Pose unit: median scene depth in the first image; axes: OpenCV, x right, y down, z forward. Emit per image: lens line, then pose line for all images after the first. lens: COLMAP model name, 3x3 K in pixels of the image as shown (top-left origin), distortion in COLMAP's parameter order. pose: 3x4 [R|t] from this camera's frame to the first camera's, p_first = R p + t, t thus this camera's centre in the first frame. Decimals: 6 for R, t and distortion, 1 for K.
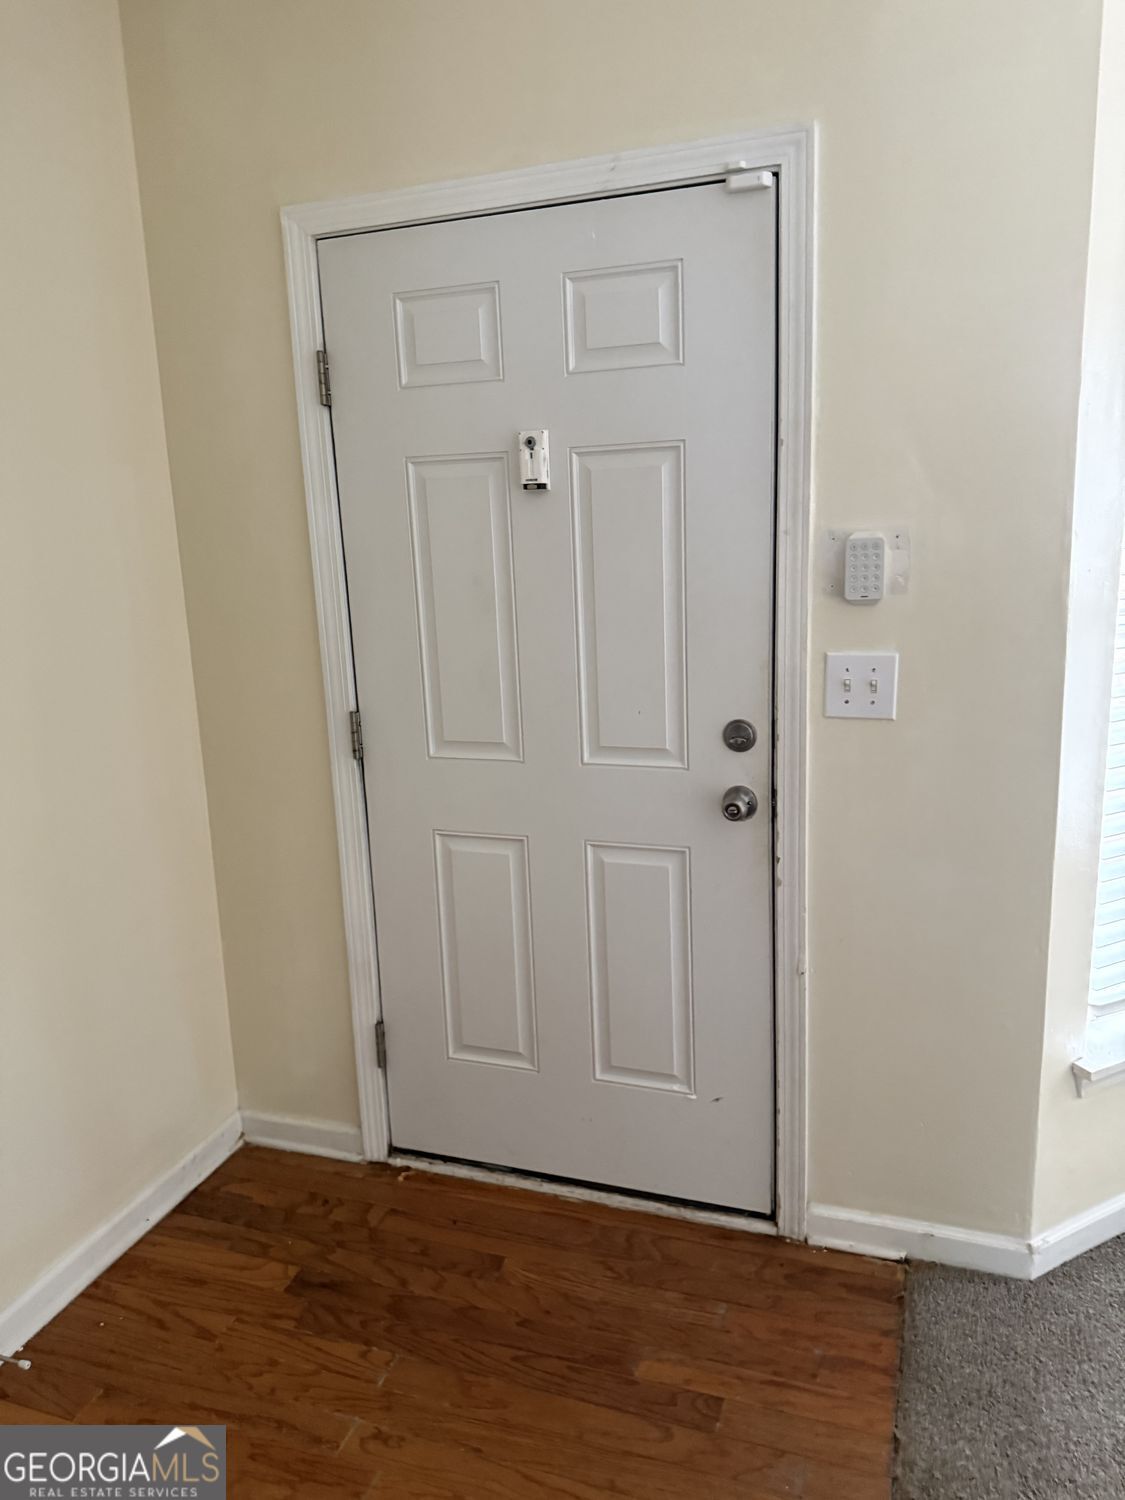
lens RADIAL K [[1085.3, 0, 562.5], [0, 1085.3, 750.0], [0, 0, 1]] dist [-0.014554, 0.049719]
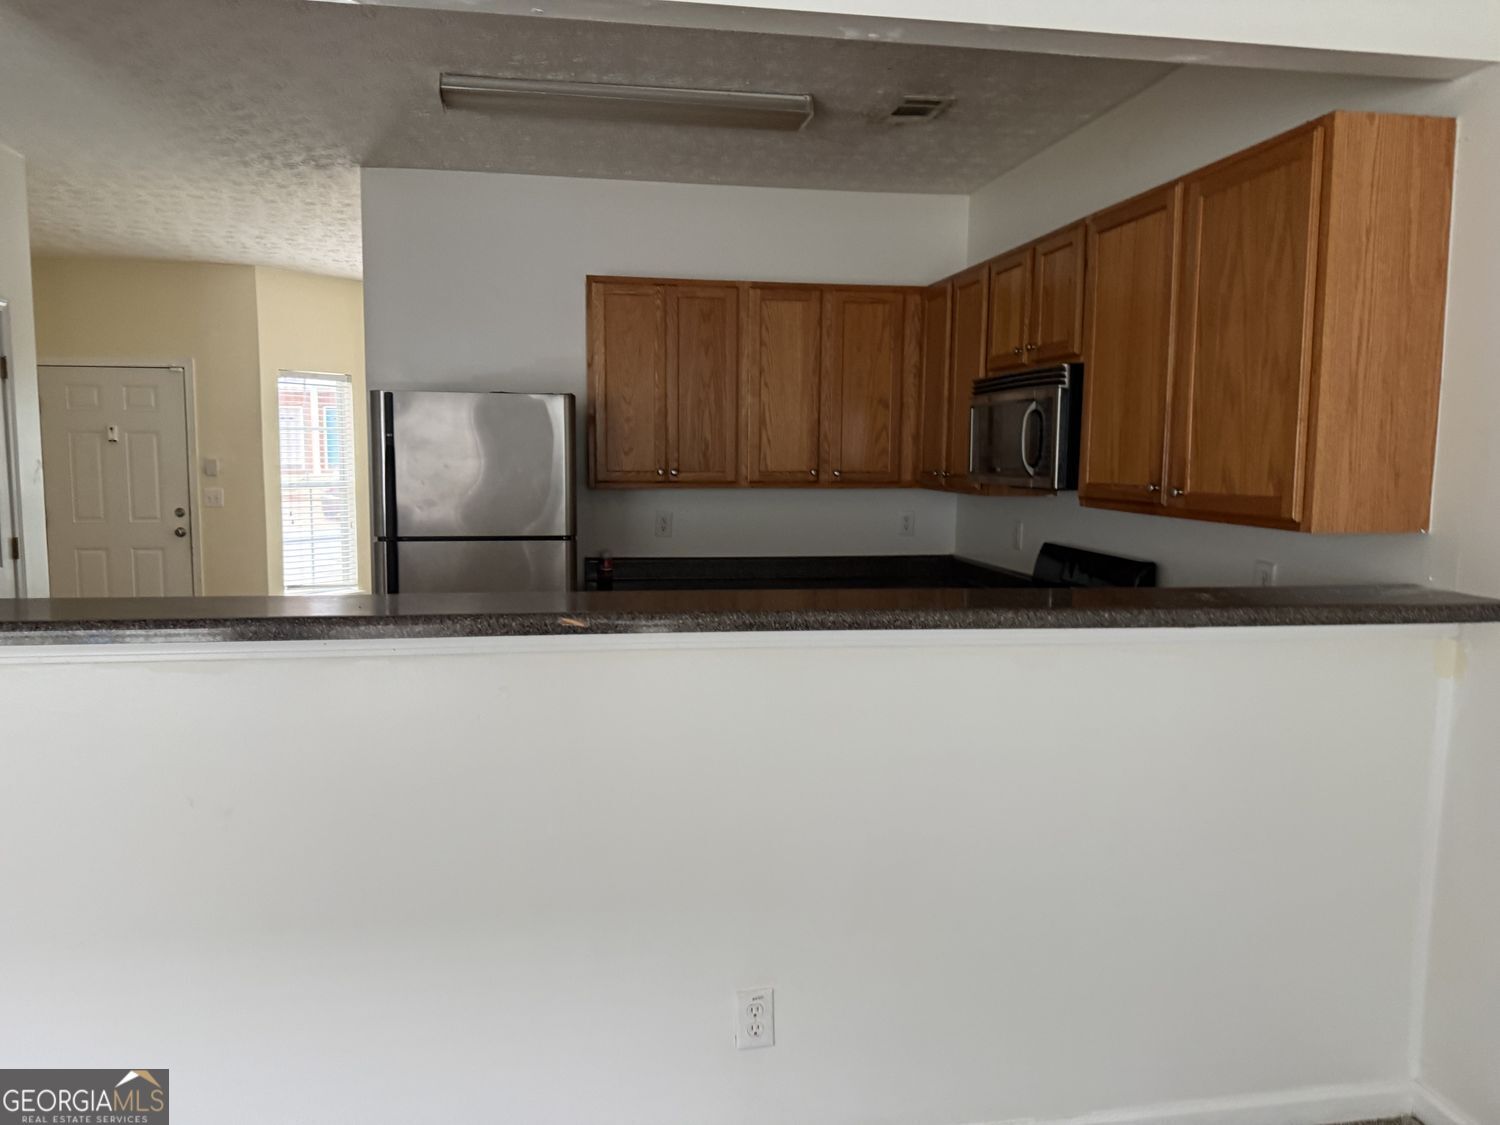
lens RADIAL K [[1085.3, 0, 750.0], [0, 1085.3, 562.5], [0, 0, 1]] dist [-0.014554, 0.049719]
pose [[0.873848, 0.001871, 0.486195, 0.067384], [0.062767, 0.991190, -0.116627, 0.685269], [-0.482130, 0.132432, 0.866032, -2.981002]]
